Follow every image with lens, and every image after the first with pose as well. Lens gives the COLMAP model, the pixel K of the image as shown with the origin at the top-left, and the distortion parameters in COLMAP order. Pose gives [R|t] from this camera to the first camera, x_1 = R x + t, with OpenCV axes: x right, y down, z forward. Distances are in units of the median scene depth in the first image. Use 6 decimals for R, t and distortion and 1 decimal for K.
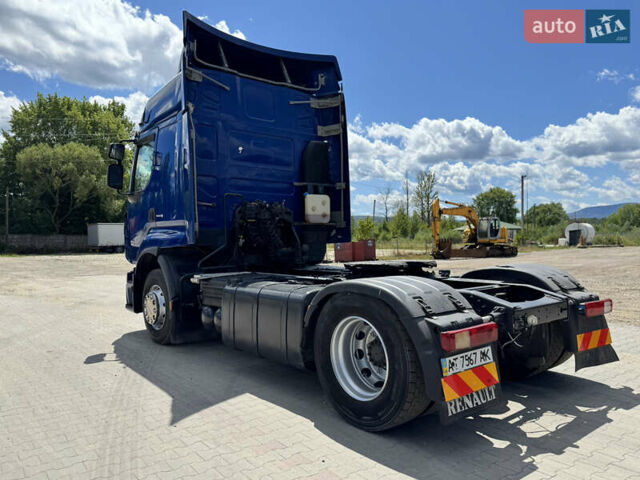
lens RADIAL K [[462.8, 0, 320.0], [0, 462.8, 240.0], [0, 0, 1]] dist [0.090655, -0.170298]
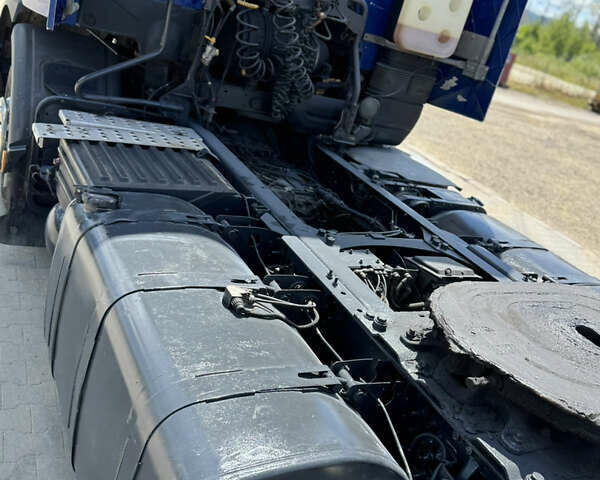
lens RADIAL K [[575.2, 0, 300.0], [0, 575.2, 240.0], [0, 0, 1]] dist [0.060458, 0.001488]
pose [[0.935058, 0.338392, -0.105632, 0.005254], [-0.275034, 0.880507, 0.386087, -0.060043], [0.223658, -0.331962, 0.916394, 0.463816]]
